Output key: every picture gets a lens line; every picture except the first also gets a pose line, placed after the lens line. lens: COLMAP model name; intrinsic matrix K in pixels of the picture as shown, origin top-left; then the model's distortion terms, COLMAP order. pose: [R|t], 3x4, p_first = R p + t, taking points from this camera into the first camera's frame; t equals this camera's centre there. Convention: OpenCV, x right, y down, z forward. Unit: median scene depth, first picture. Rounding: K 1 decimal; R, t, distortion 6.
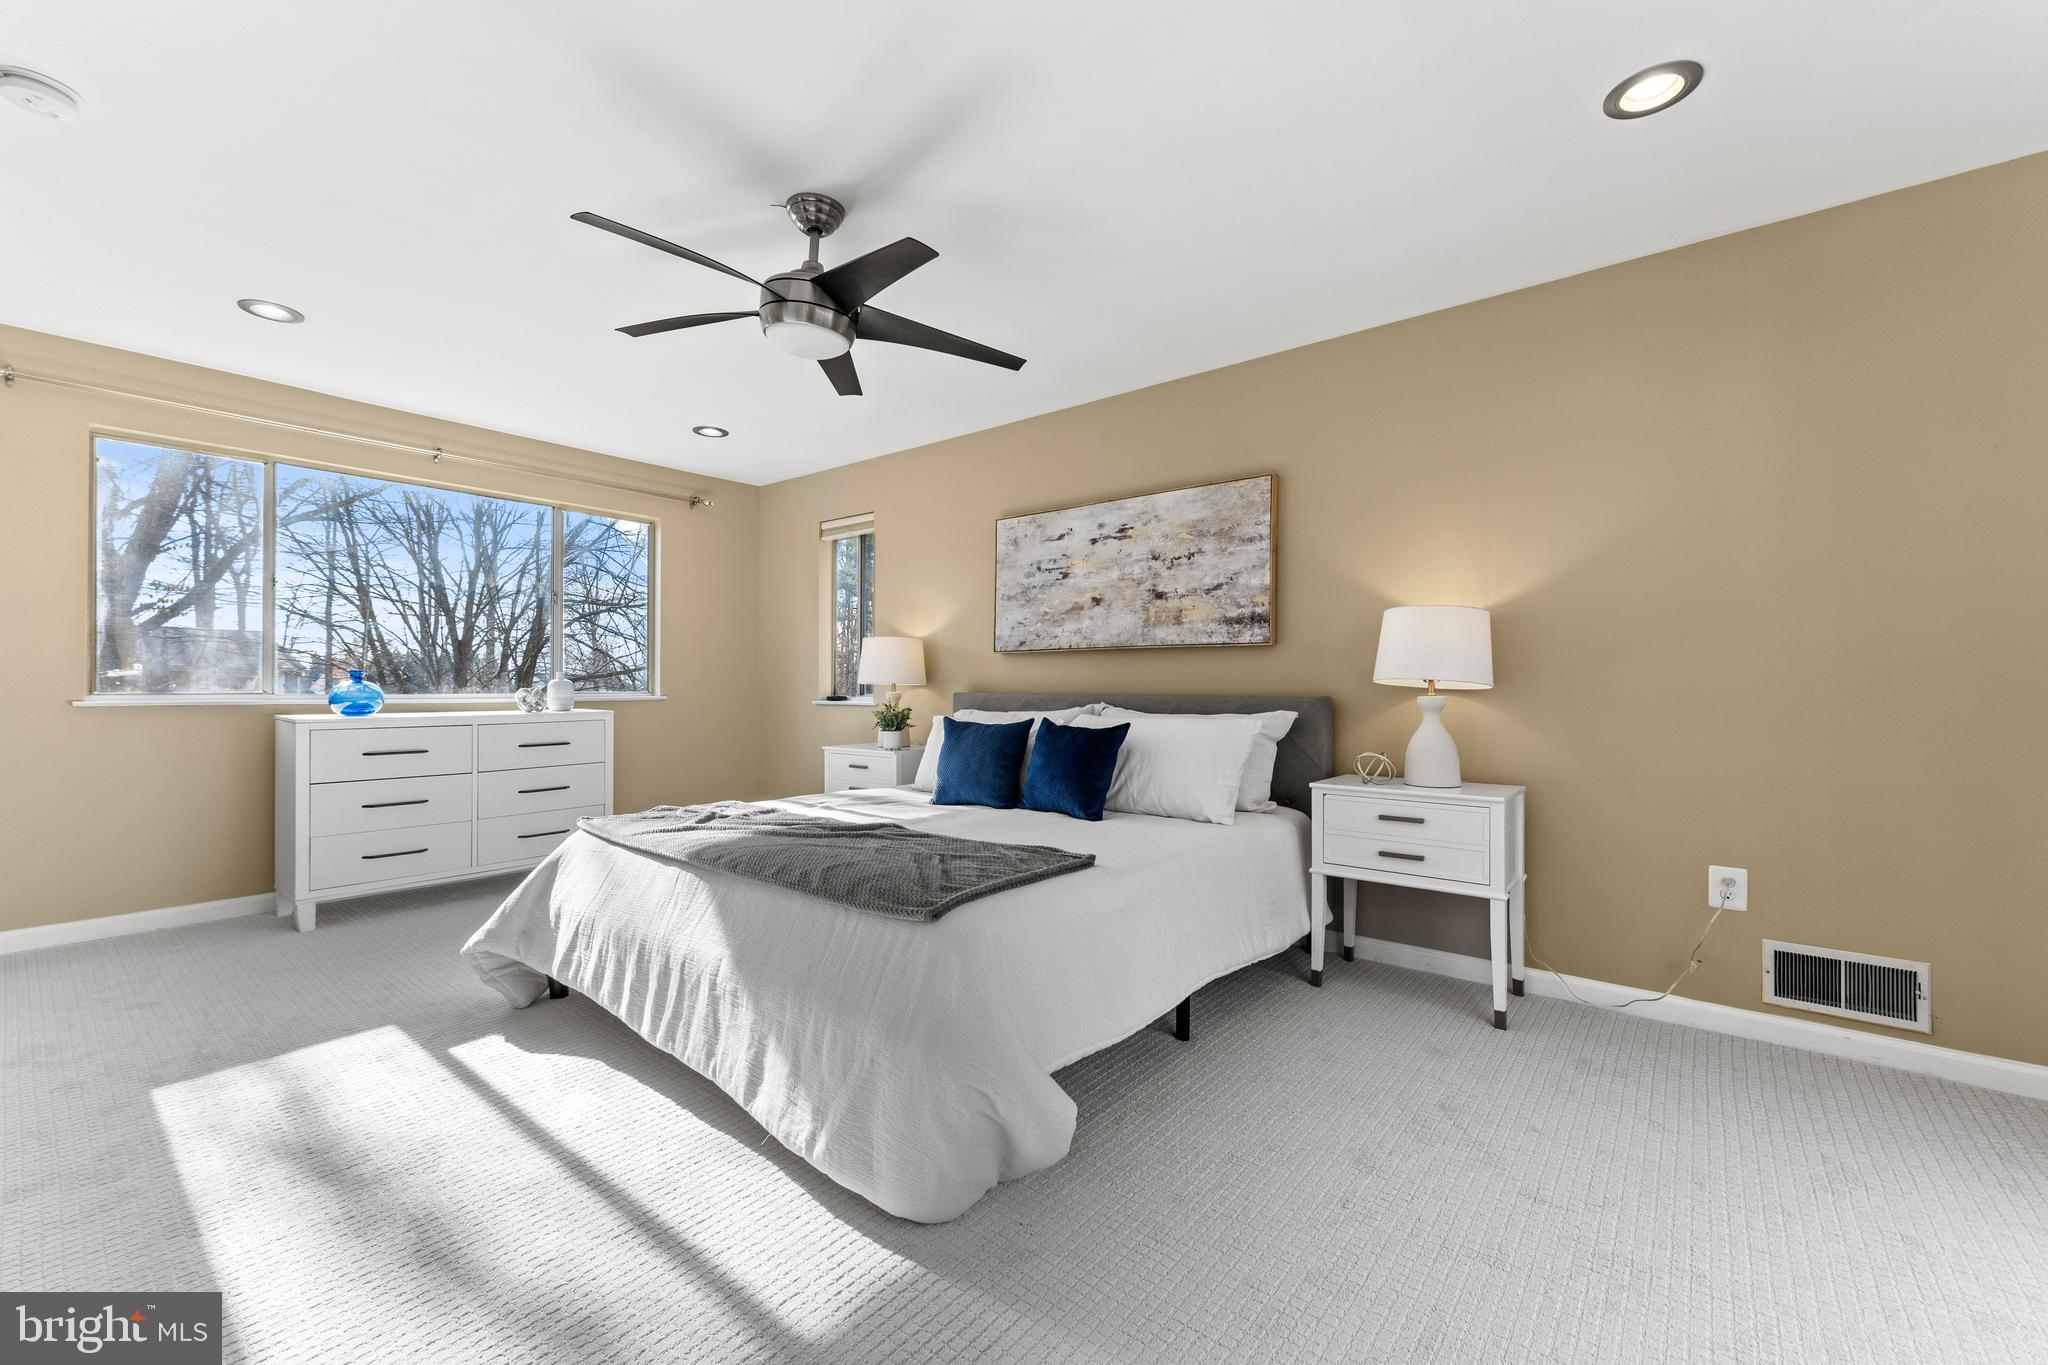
lens RADIAL K [[836.6, 0, 1033.1], [0, 836.6, 682.8], [0, 0, 1]] dist [0.001569, -0.000539]
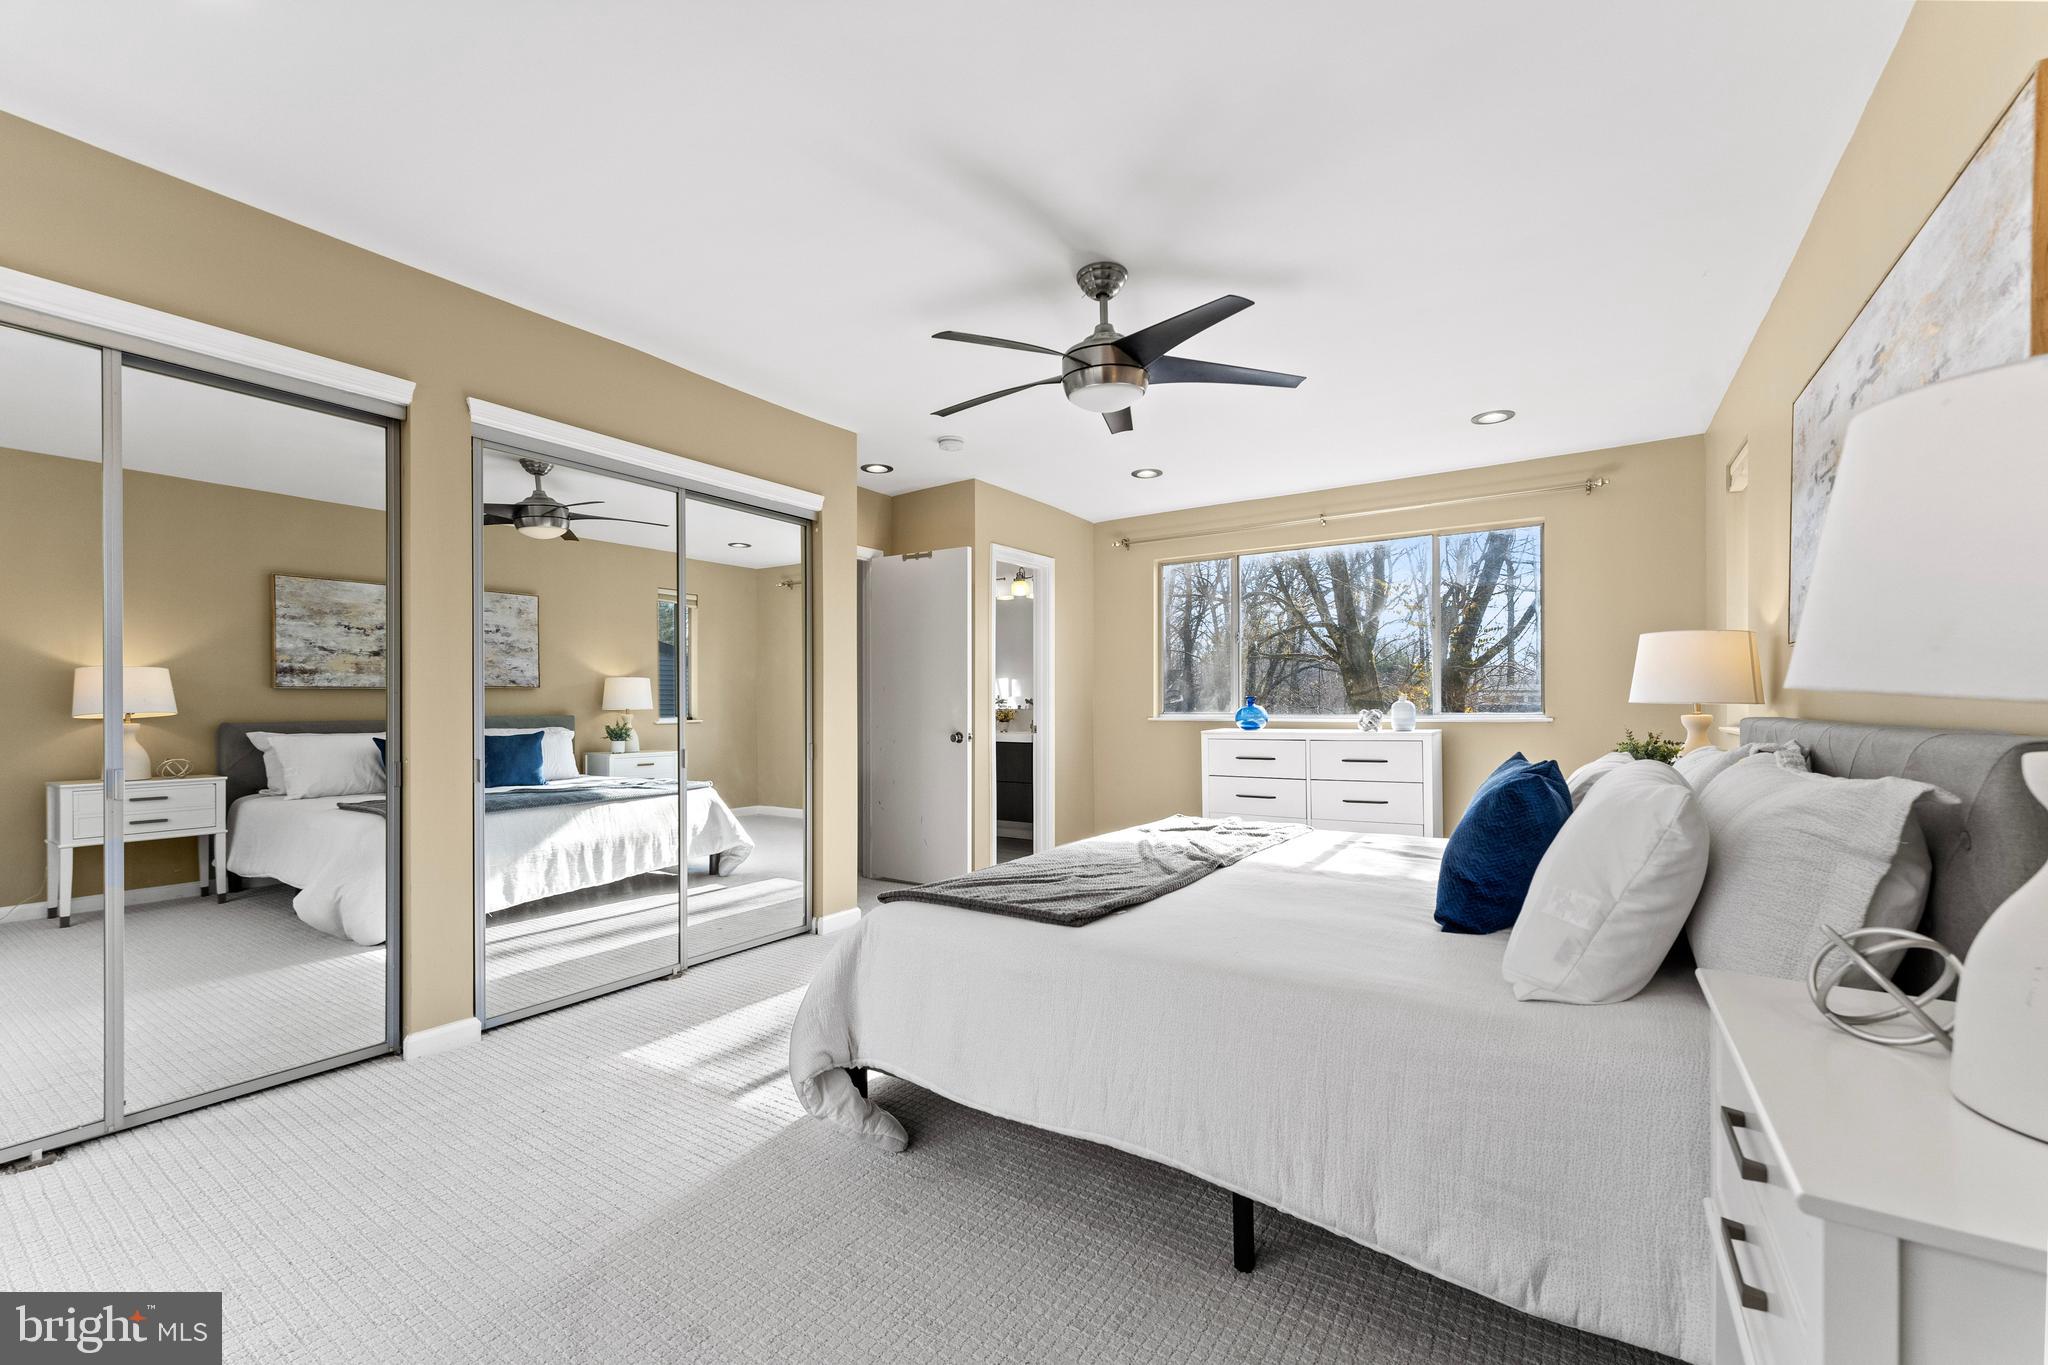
lens RADIAL K [[836.6, 0, 1034.8], [0, 836.6, 704.3], [0, 0, 1]] dist [0.001569, -0.000539]
pose [[0.102704, -0.008083, -0.994679, 0.494207], [0.007314, 0.999946, -0.007371, 0.004118], [0.994685, -0.006518, 0.102758, 0.490017]]
